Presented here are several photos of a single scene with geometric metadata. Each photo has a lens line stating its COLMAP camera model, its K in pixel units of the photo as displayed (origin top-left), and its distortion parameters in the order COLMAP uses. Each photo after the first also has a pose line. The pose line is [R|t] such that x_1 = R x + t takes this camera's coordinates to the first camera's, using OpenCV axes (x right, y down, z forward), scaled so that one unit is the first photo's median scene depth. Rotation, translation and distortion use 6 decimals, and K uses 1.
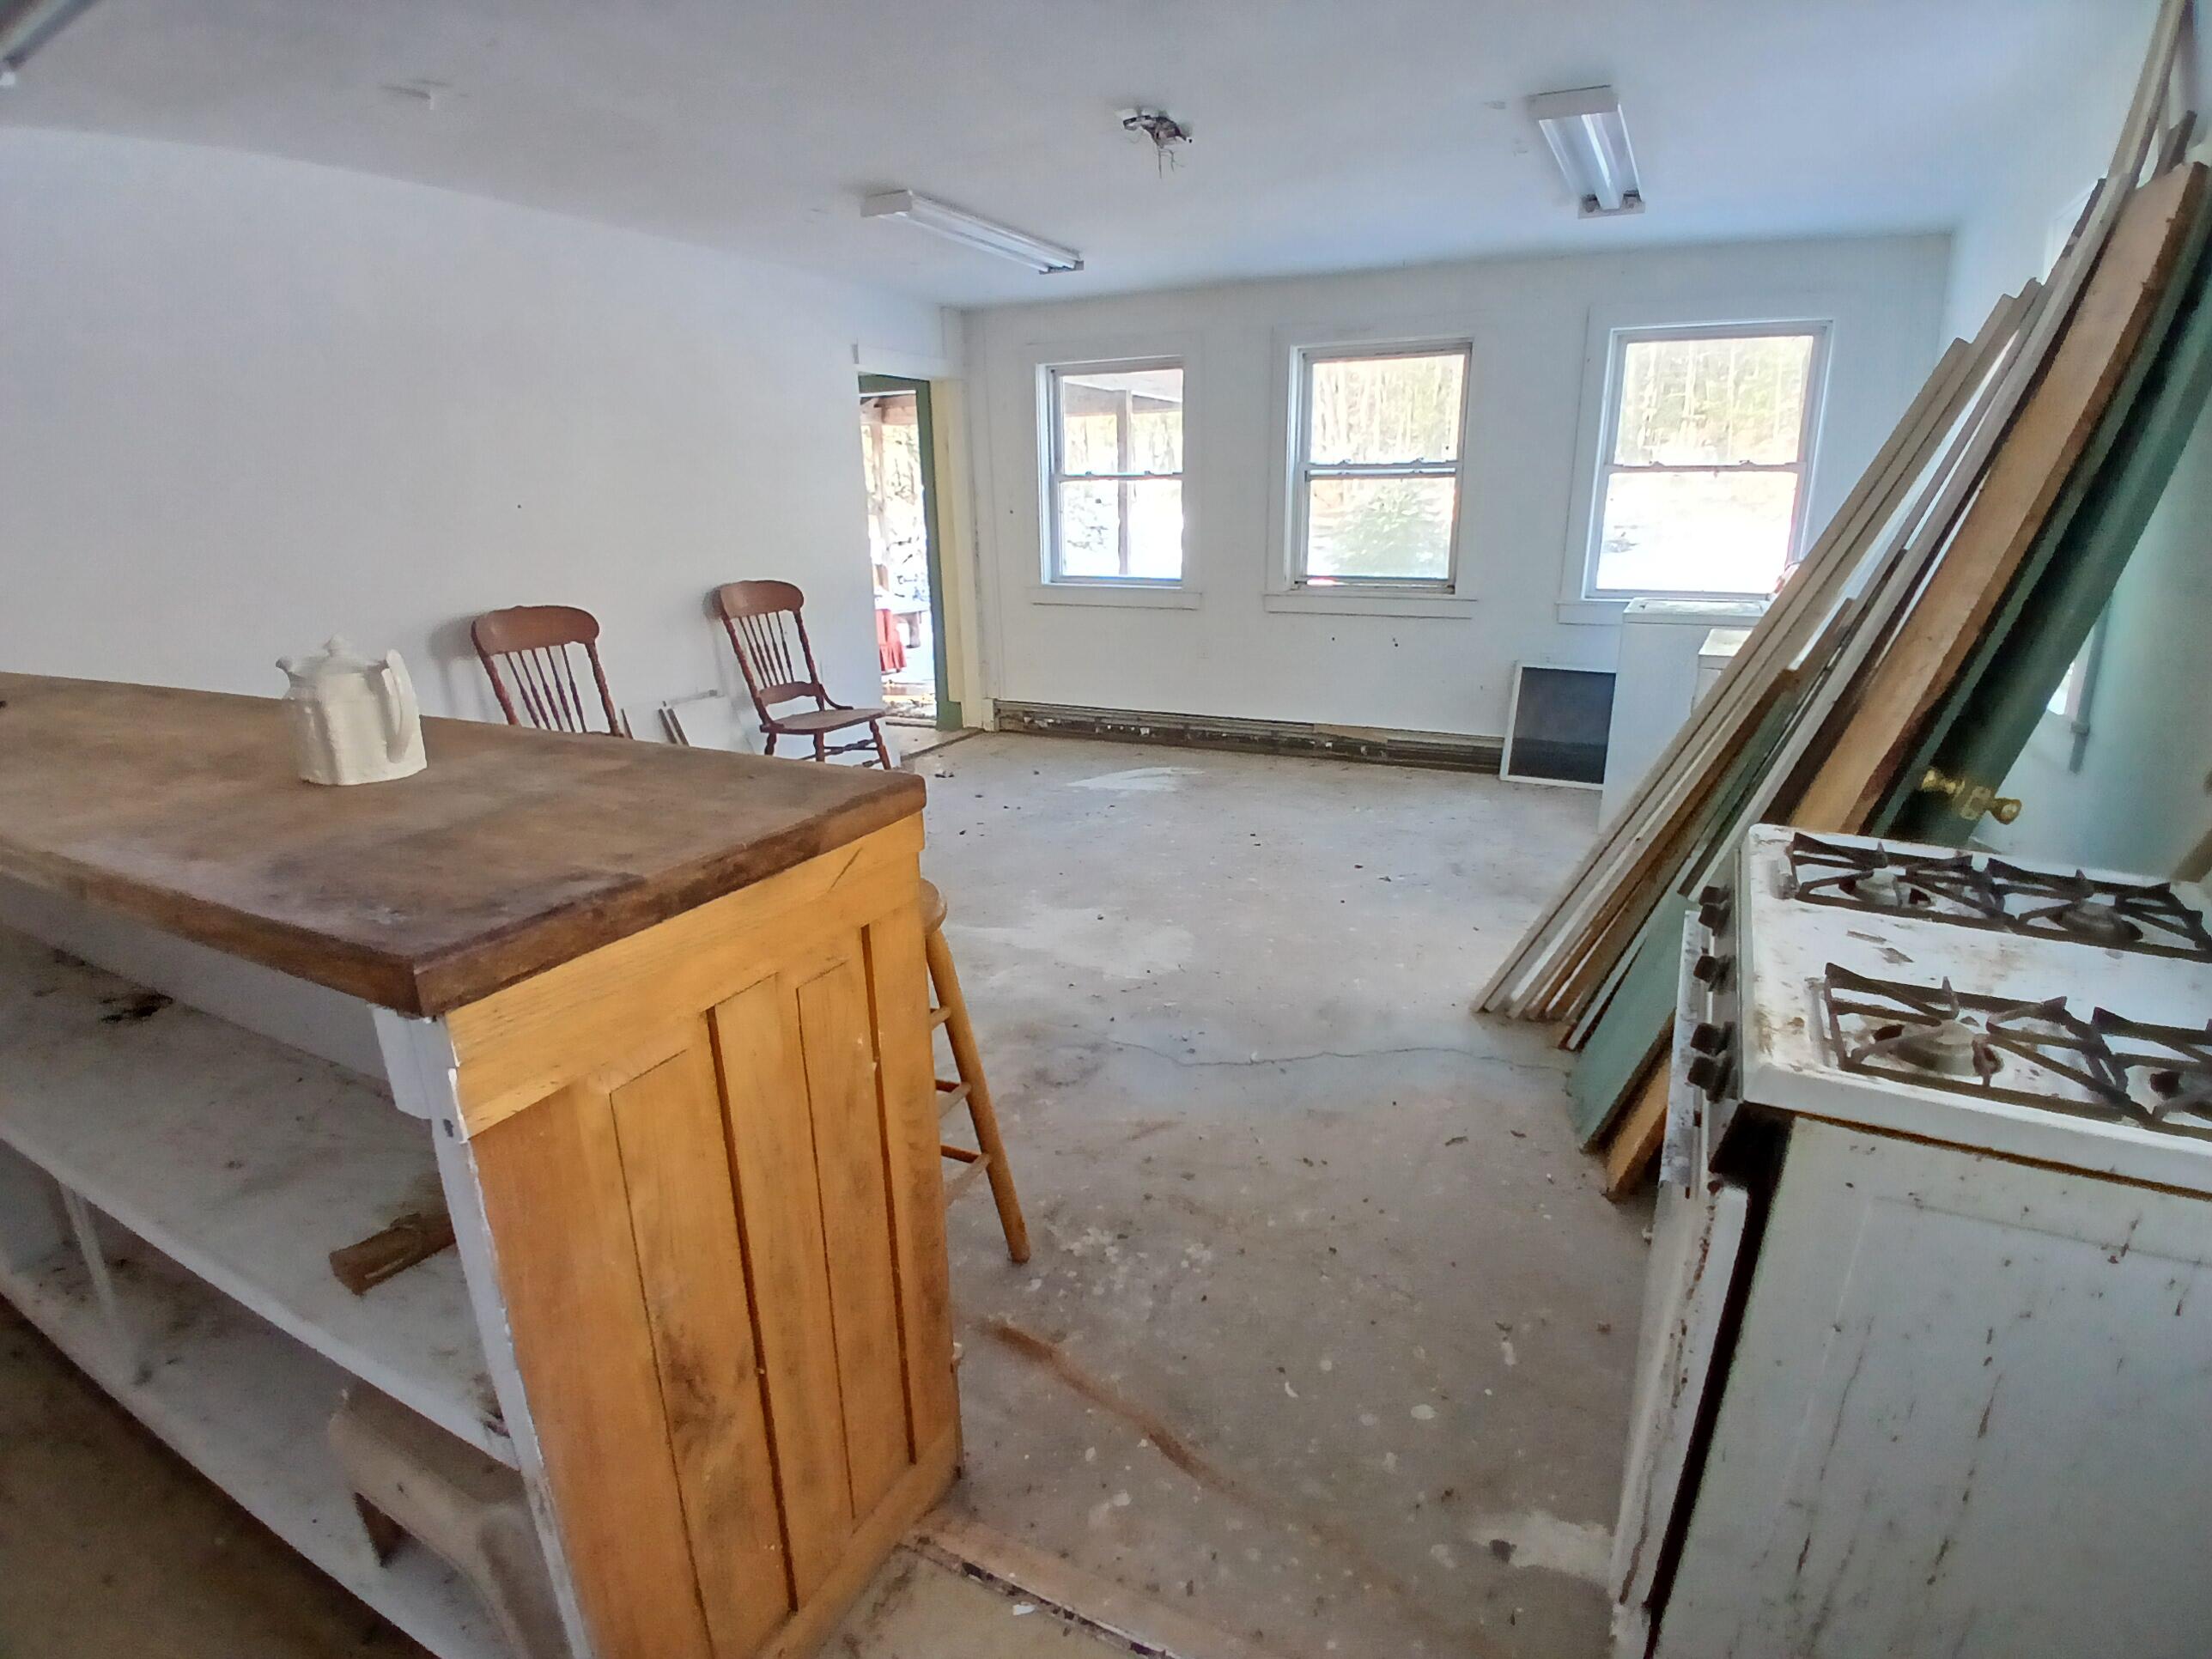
lens RADIAL K [[1109.1, 0, 1116.8], [0, 1109.1, 844.1], [0, 0, 1]] dist [0.000865, -0.042932]
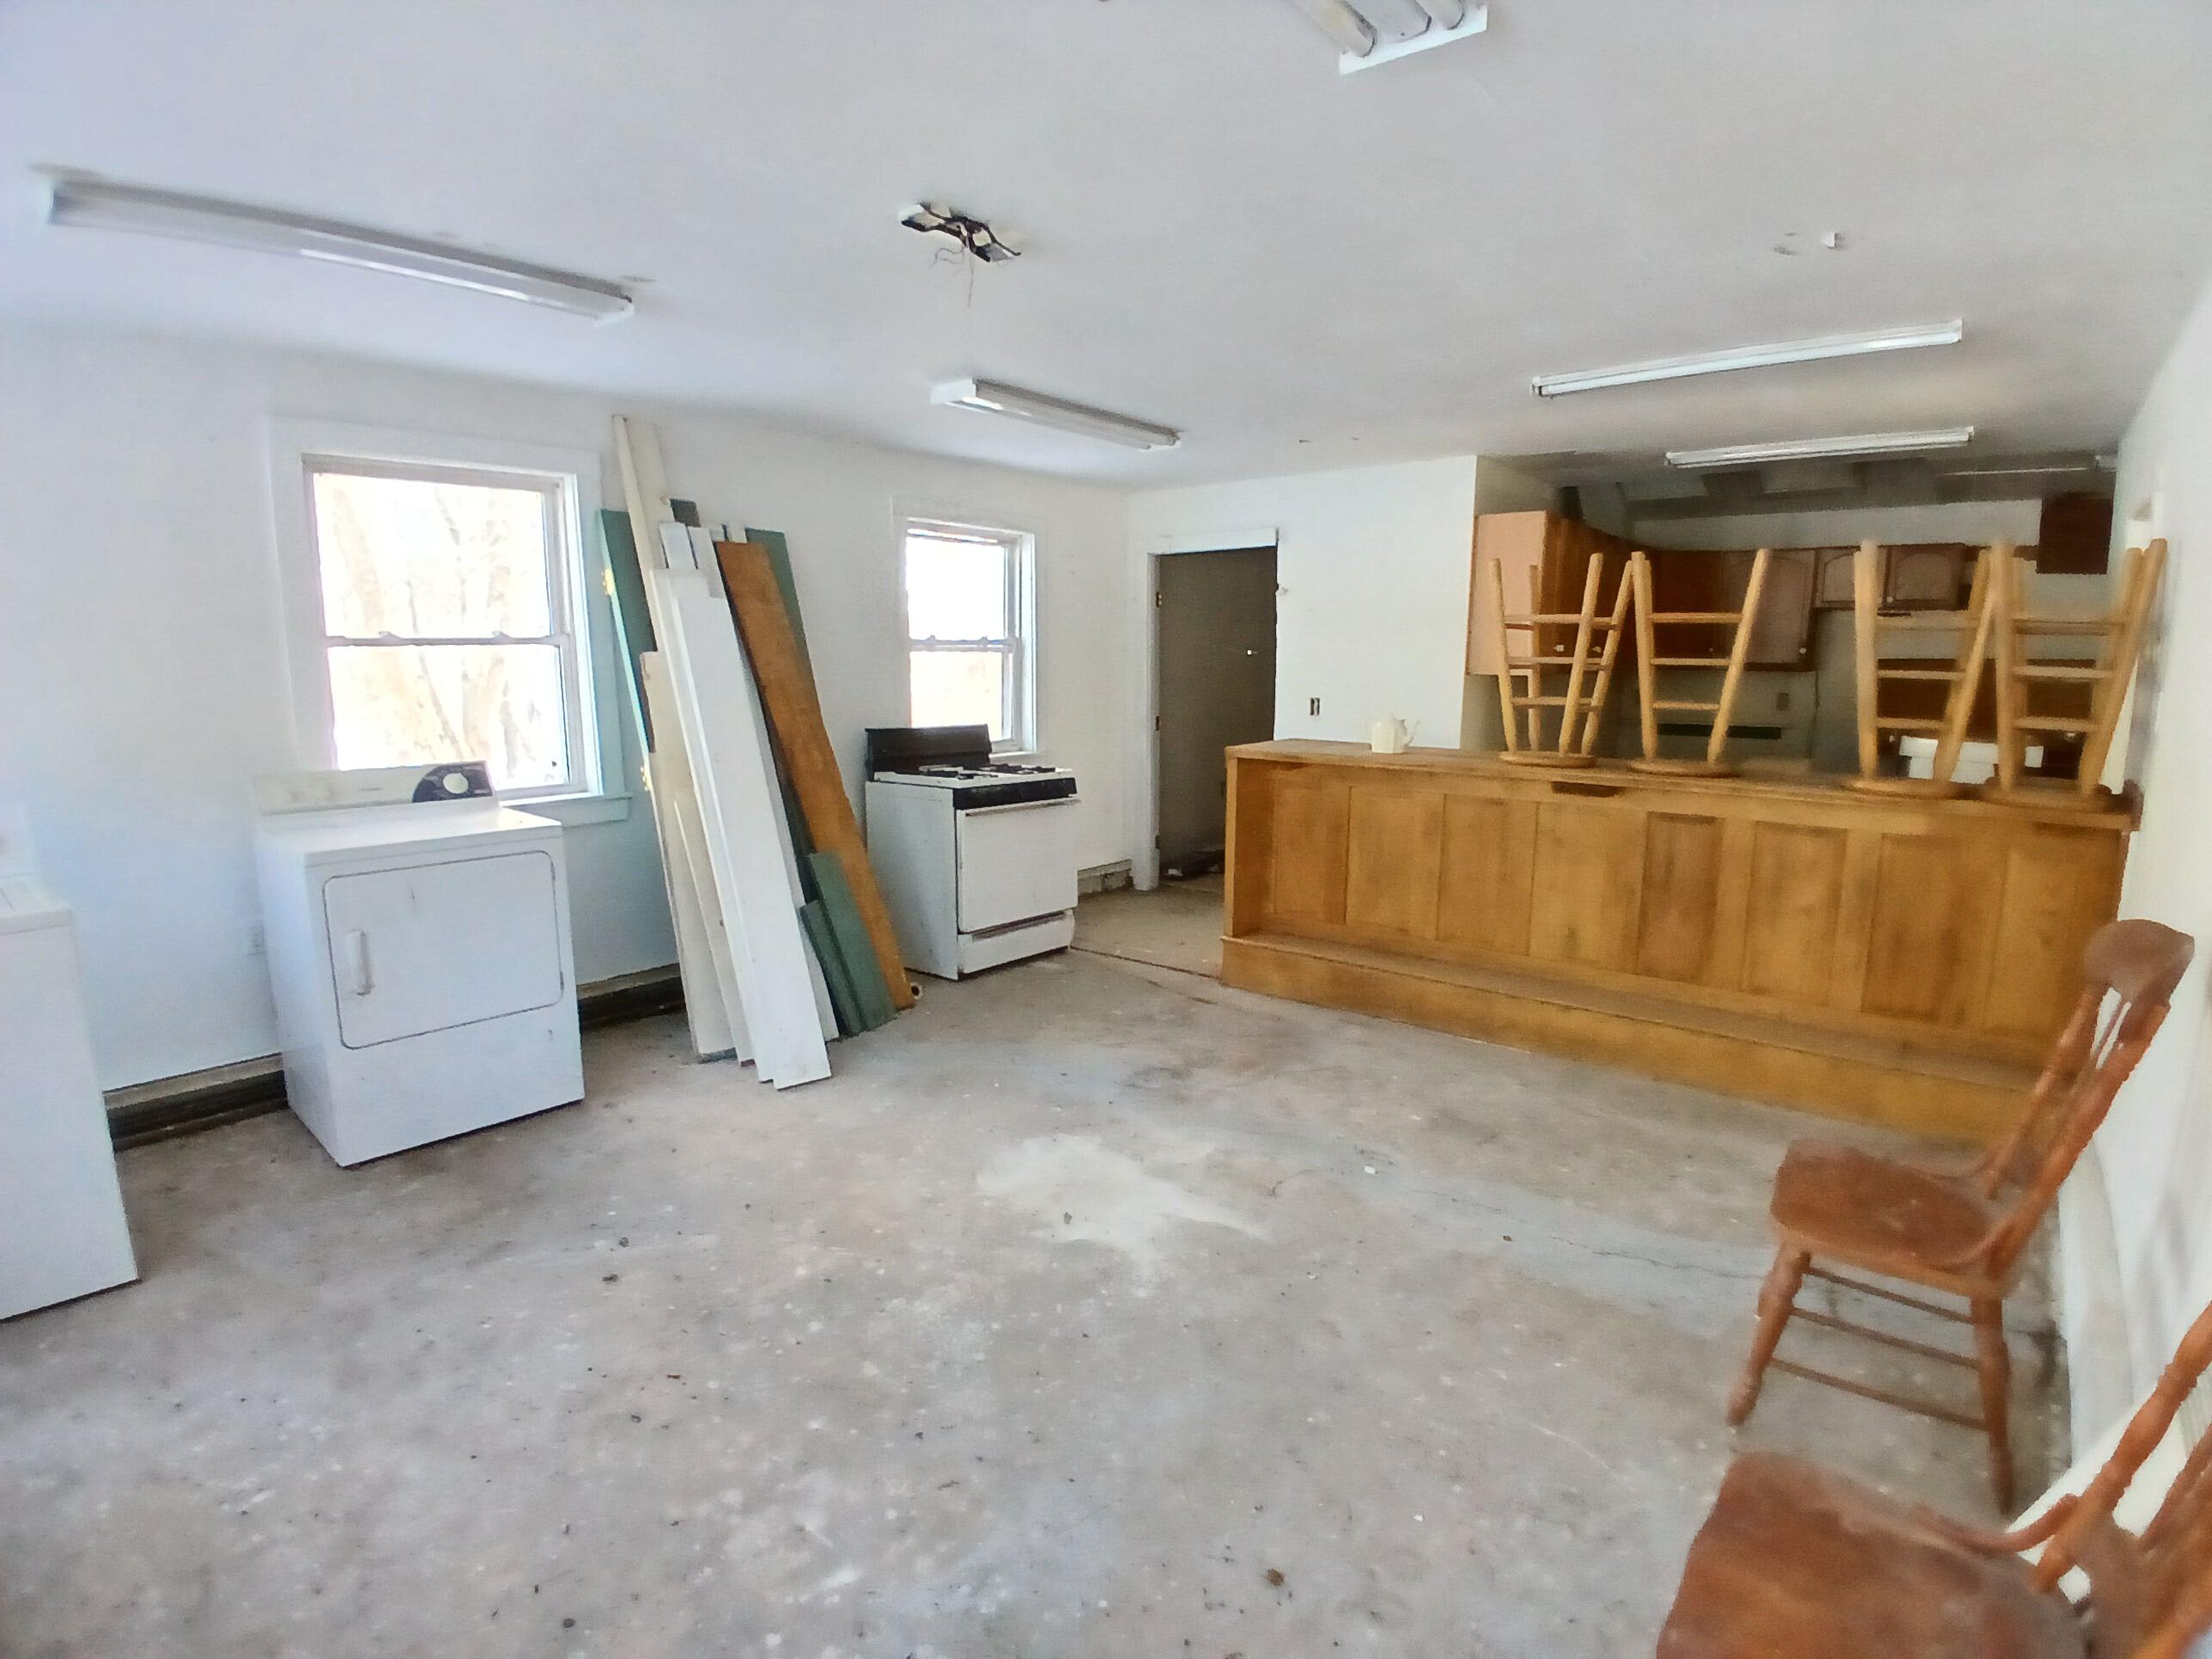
lens RADIAL K [[1076.2, 0, 1168.5], [0, 1076.2, 821.5], [0, 0, 1]] dist [-0.002000, -0.039060]
pose [[-0.987854, -0.019763, 0.154122, -0.134936], [0.049567, 0.899979, 0.433105, -0.349065], [-0.147266, 0.435484, -0.888069, 1.067899]]
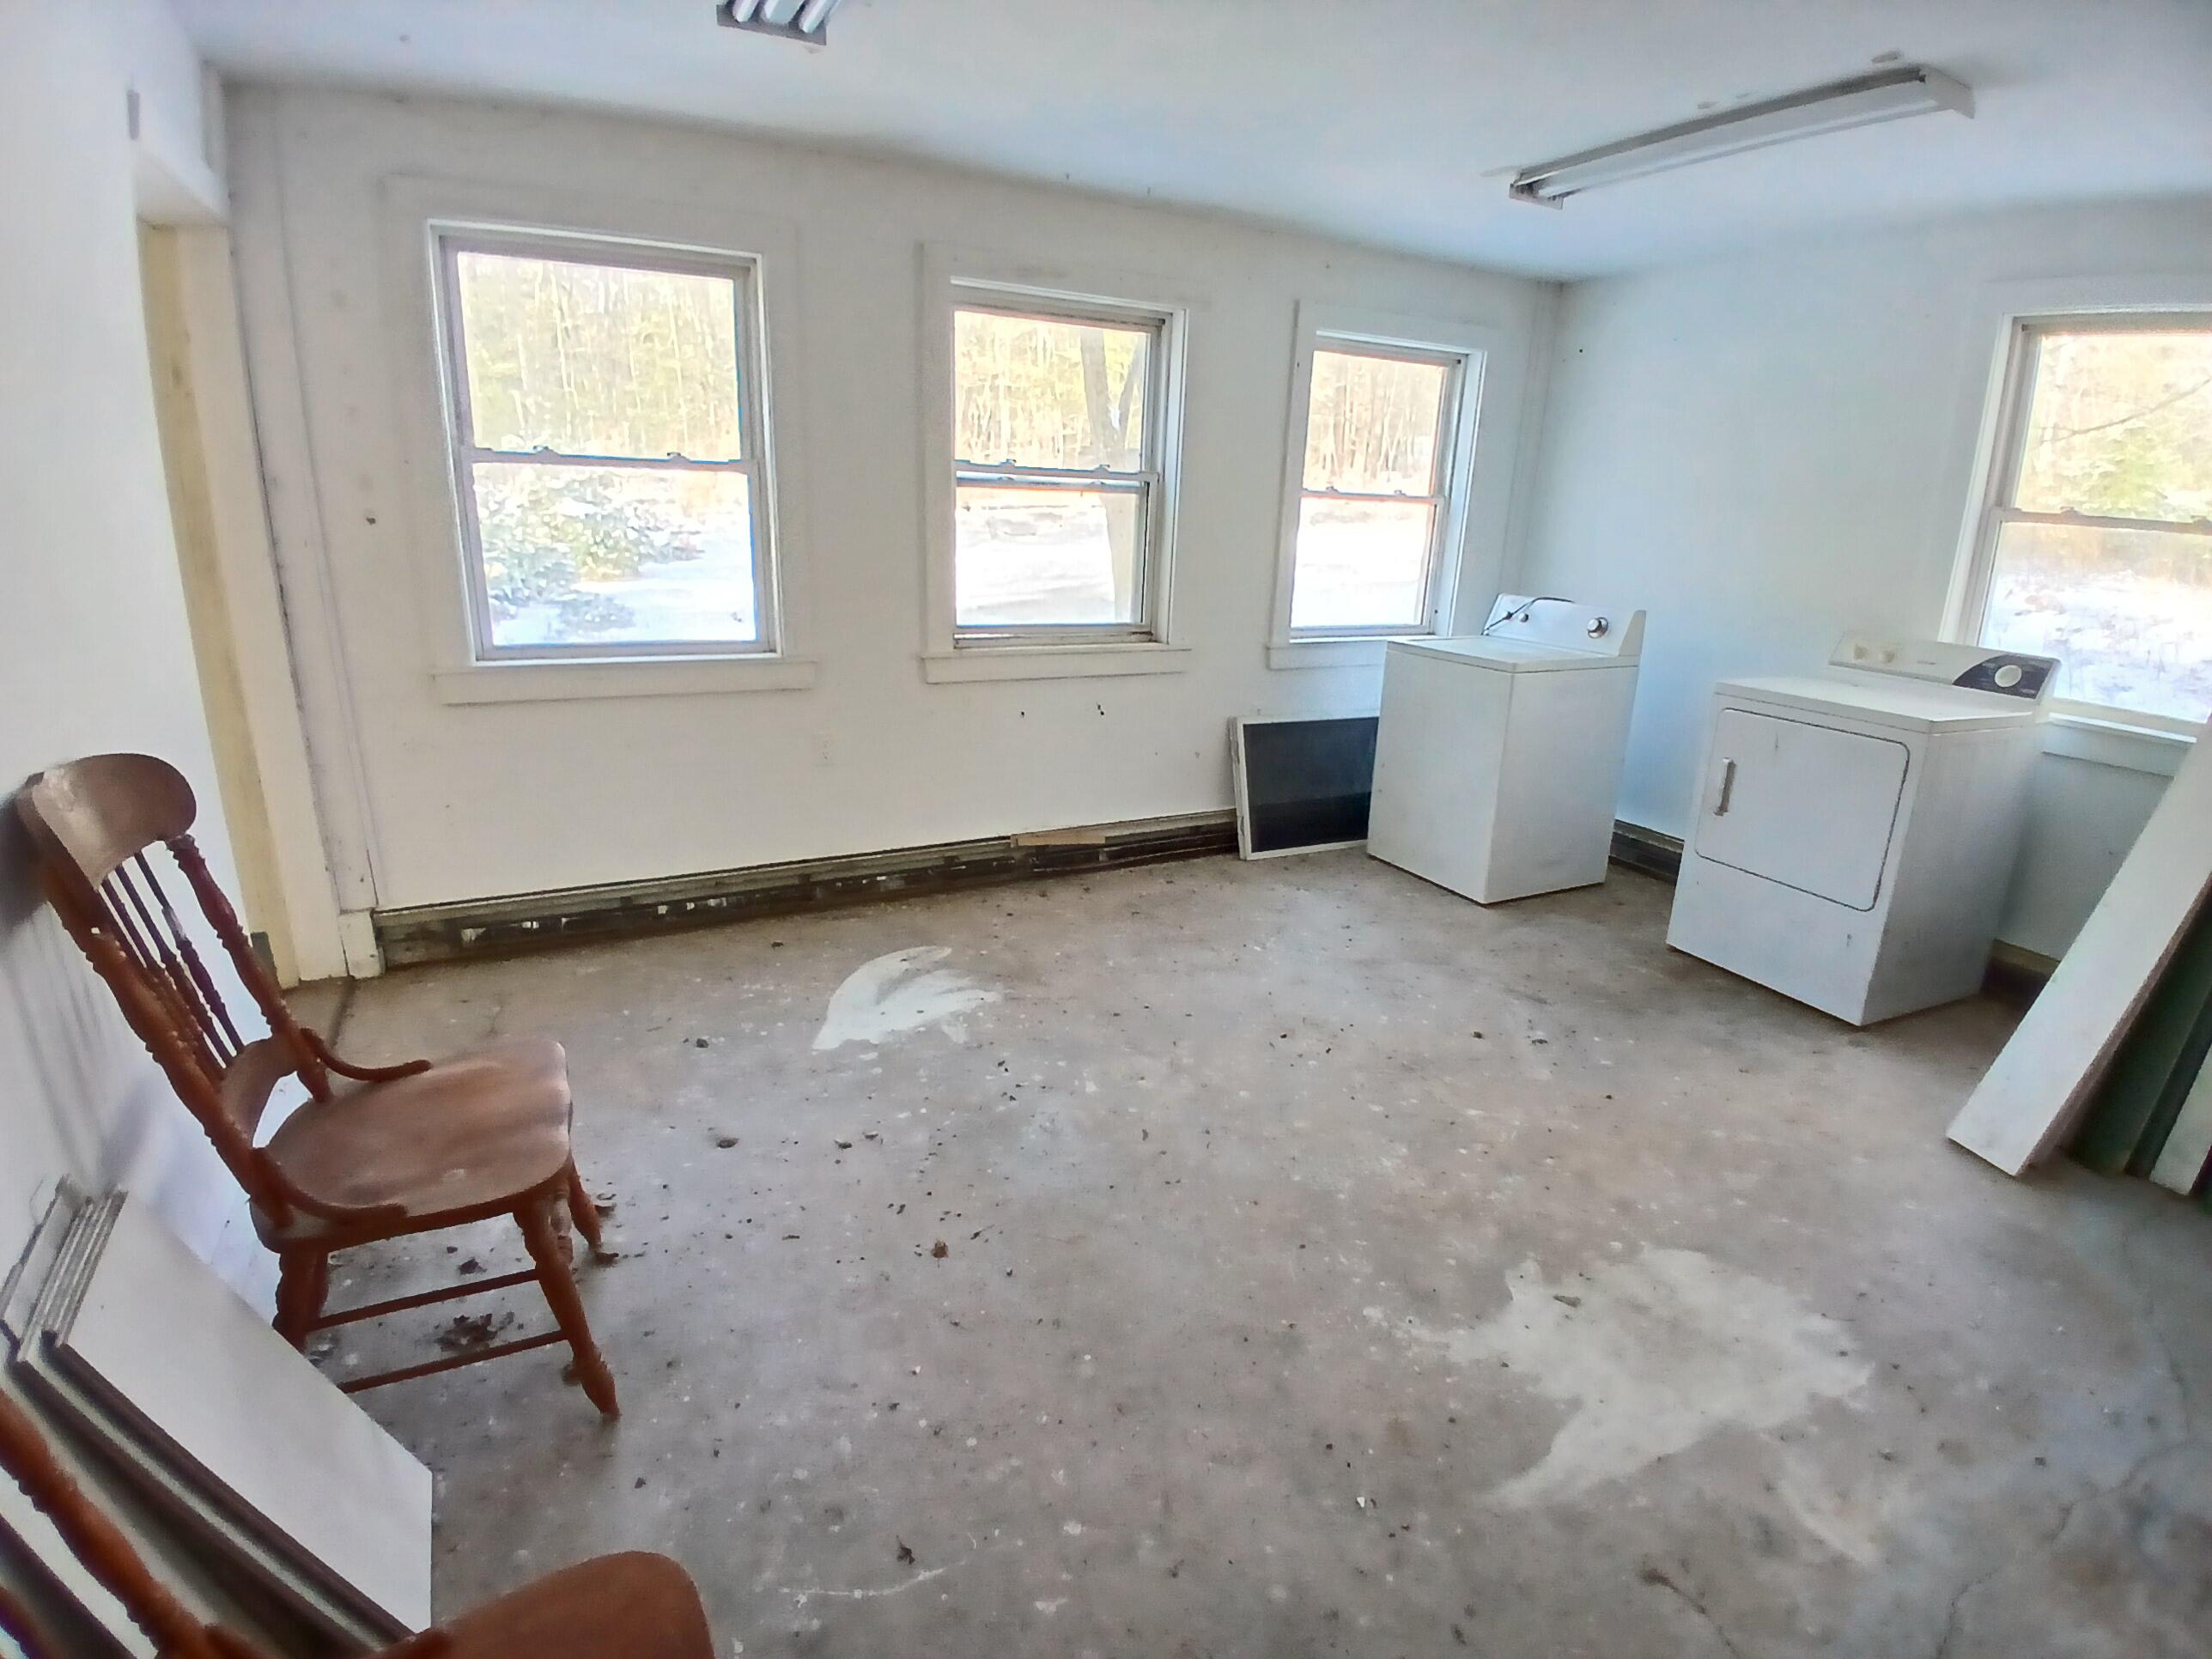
lens RADIAL K [[1109.1, 0, 1116.8], [0, 1109.1, 844.1], [0, 0, 1]] dist [0.000865, -0.042932]
pose [[0.573288, -0.210764, 0.791783, -0.372088], [0.203731, 0.972668, 0.111403, -0.183610], [-0.793622, 0.097445, 0.600558, 0.575622]]
